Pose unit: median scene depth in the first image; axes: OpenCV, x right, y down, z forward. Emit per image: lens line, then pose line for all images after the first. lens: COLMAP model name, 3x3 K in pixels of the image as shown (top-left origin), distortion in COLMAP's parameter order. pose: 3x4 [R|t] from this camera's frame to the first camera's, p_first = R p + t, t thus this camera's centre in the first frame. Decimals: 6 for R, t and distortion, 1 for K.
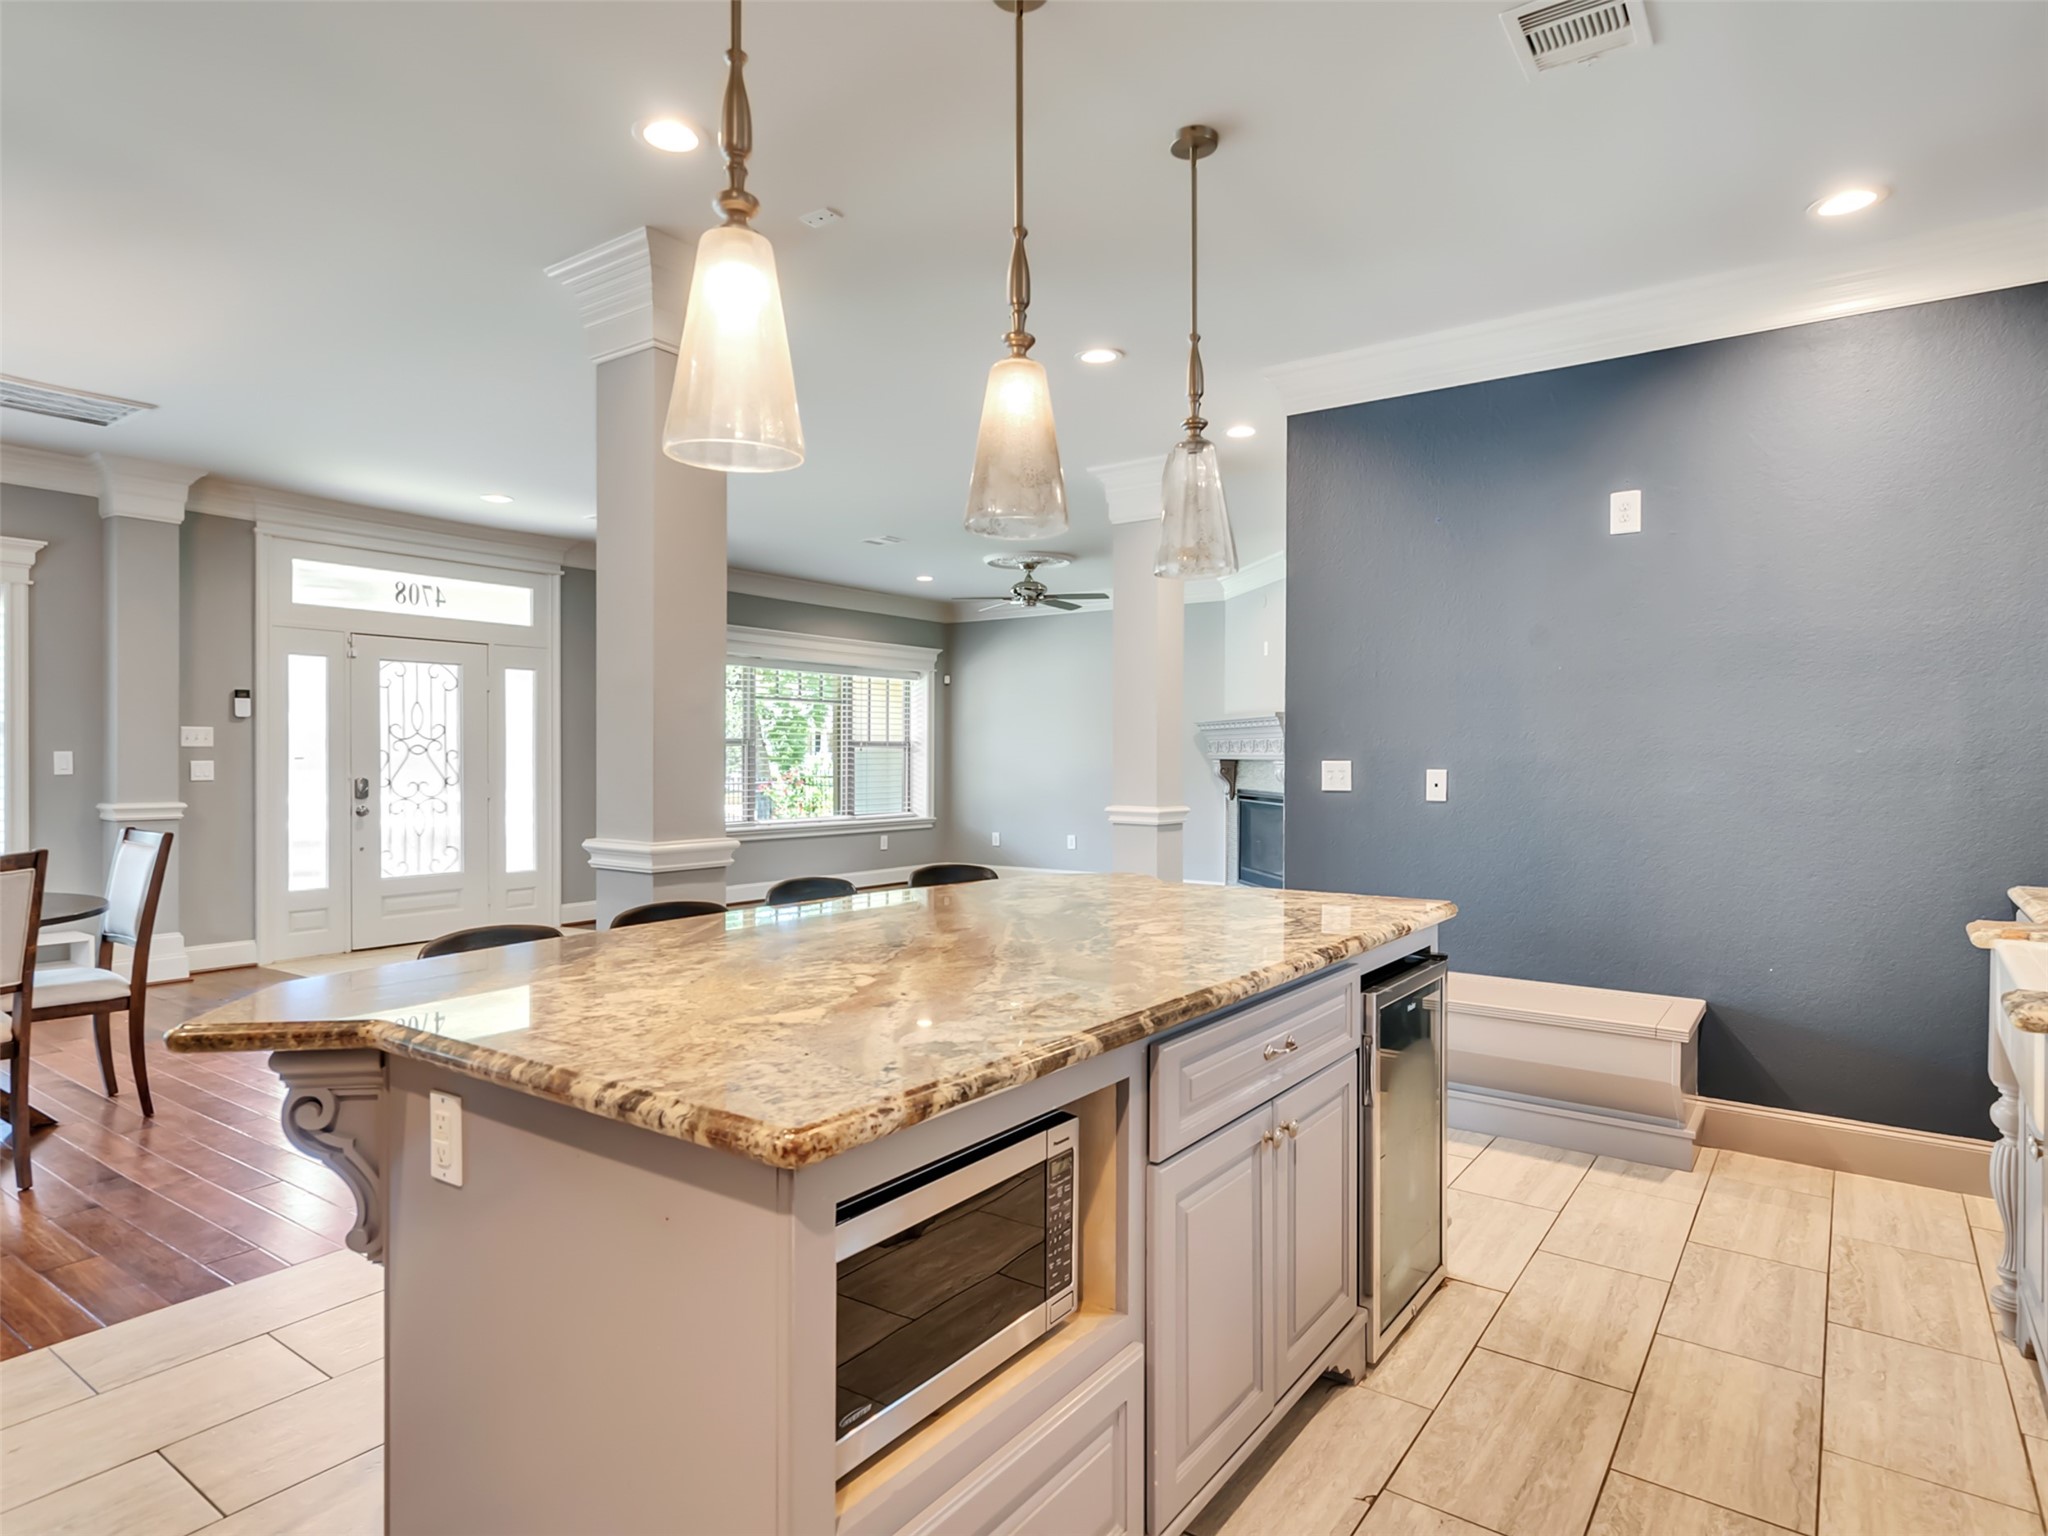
lens RADIAL K [[1169.6, 0, 1010.0], [0, 1169.6, 766.2], [0, 0, 1]] dist [-0.001400, 0.004272]
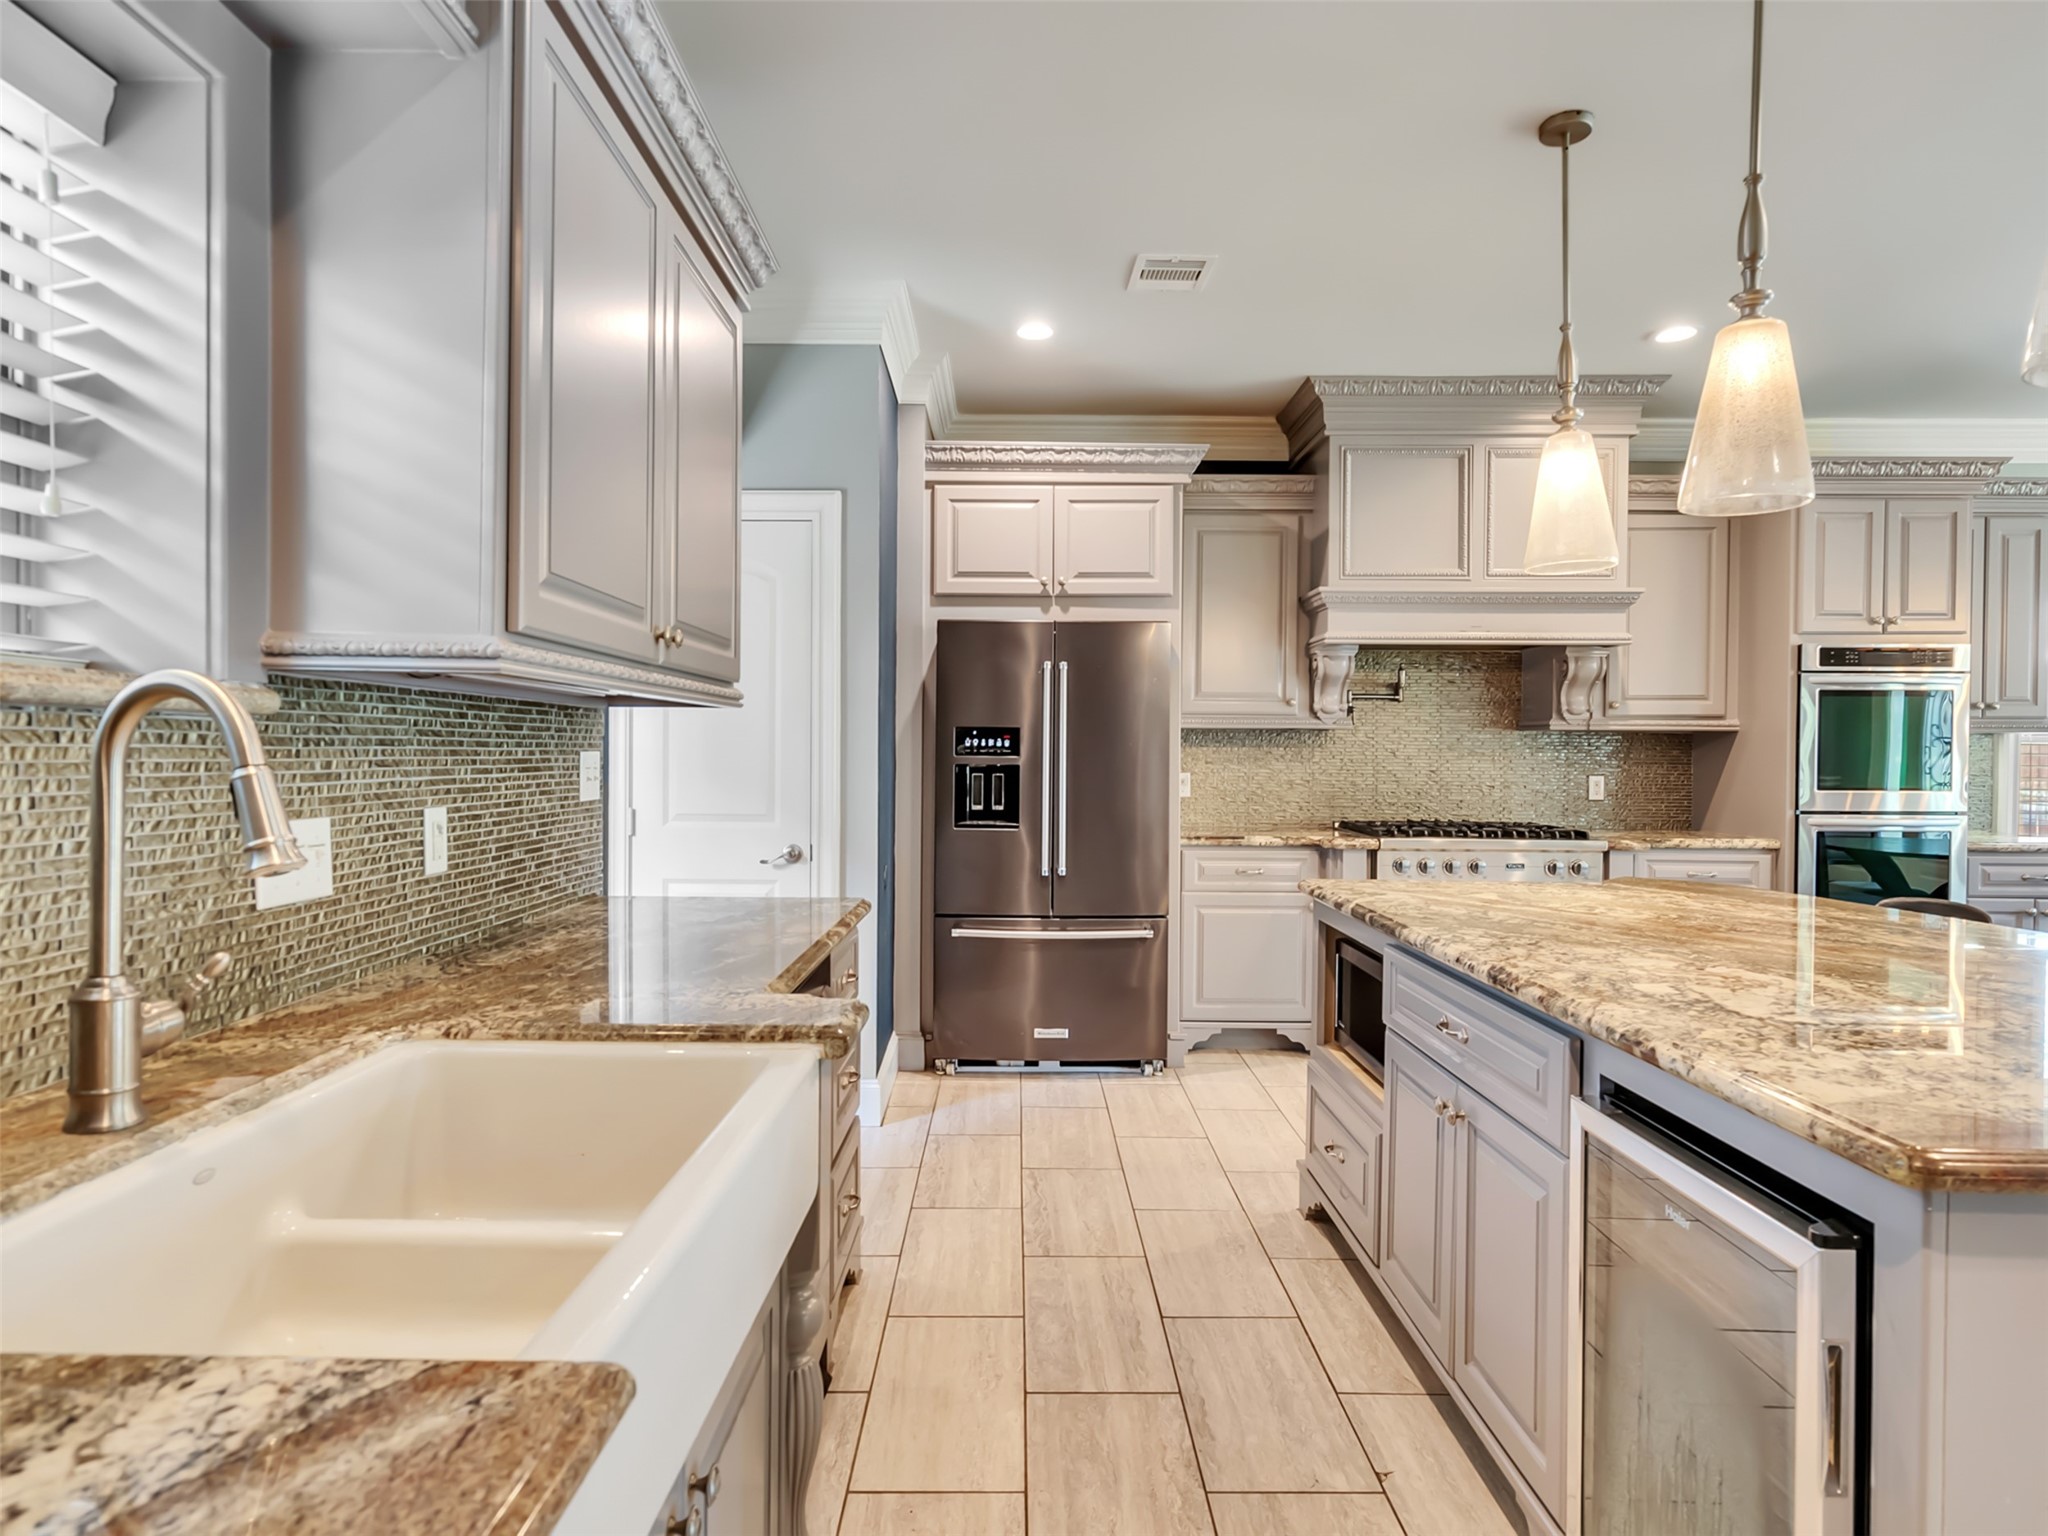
lens RADIAL K [[1168.4, 0, 1008.8], [0, 1168.4, 763.8], [0, 0, 1]] dist [0.002736, 0.003515]
pose [[-0.813541, -0.005830, -0.581479, 0.346995], [-0.018536, 0.999702, 0.015911, -0.001724], [0.581212, 0.023723, -0.813406, 0.487200]]
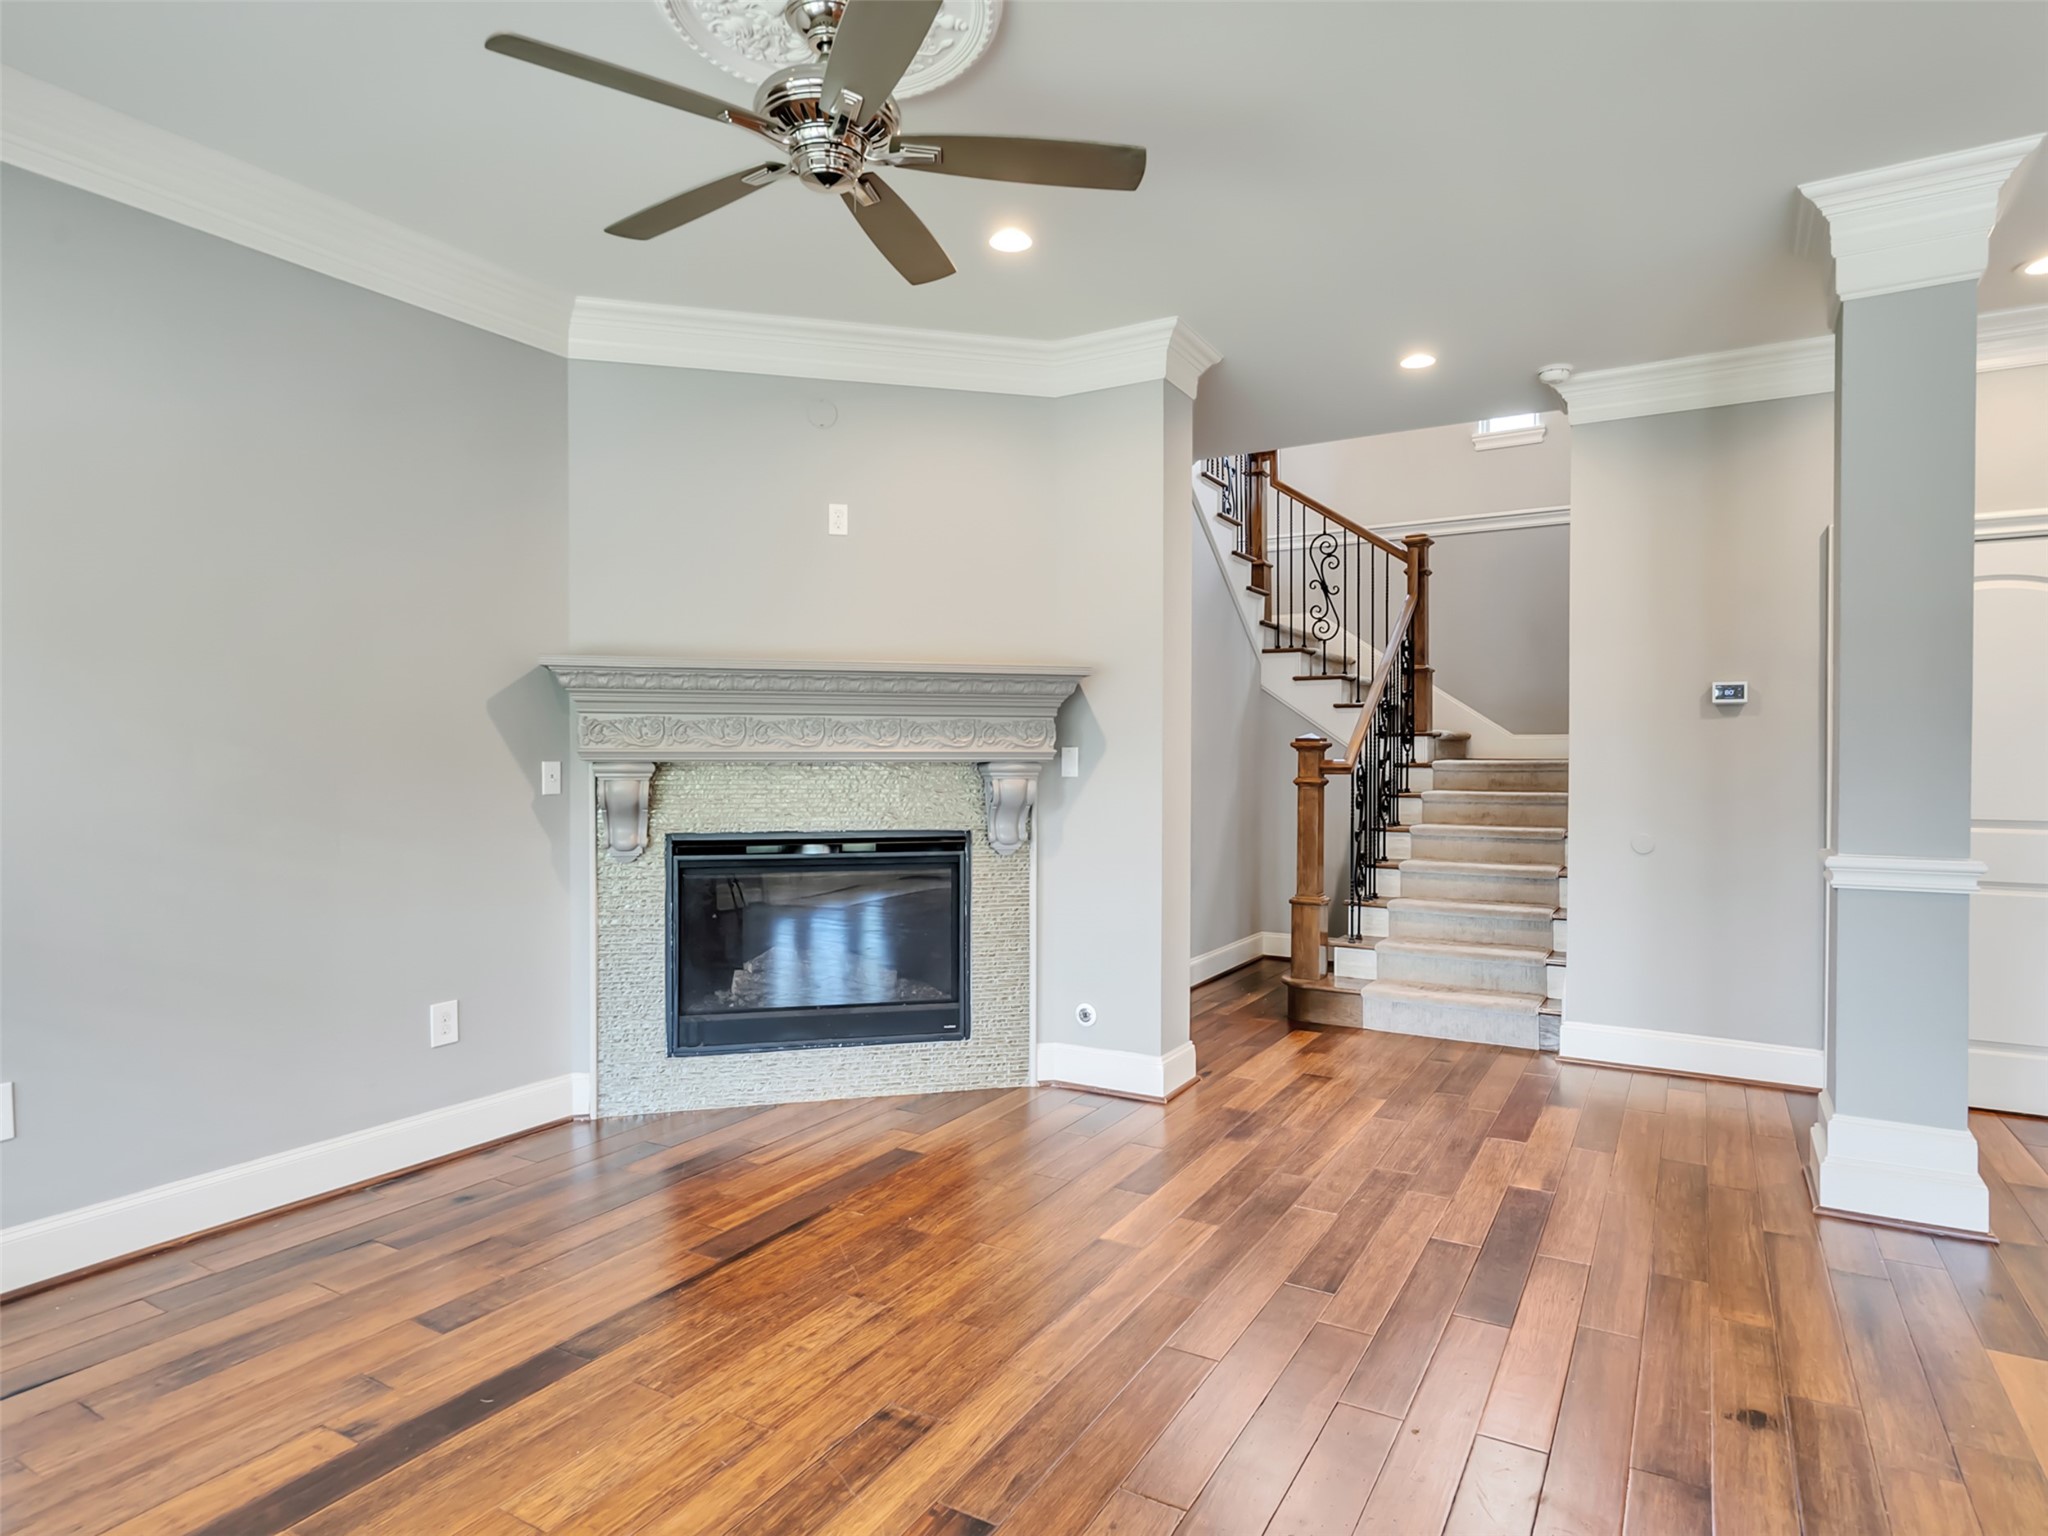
lens RADIAL K [[1169.6, 0, 1010.0], [0, 1169.6, 766.2], [0, 0, 1]] dist [-0.001400, 0.004272]
pose [[-0.088557, -0.015090, 0.995957, -0.341453], [0.007671, 0.999845, 0.015831, -0.014759], [-0.996042, 0.009042, -0.088428, 1.359846]]
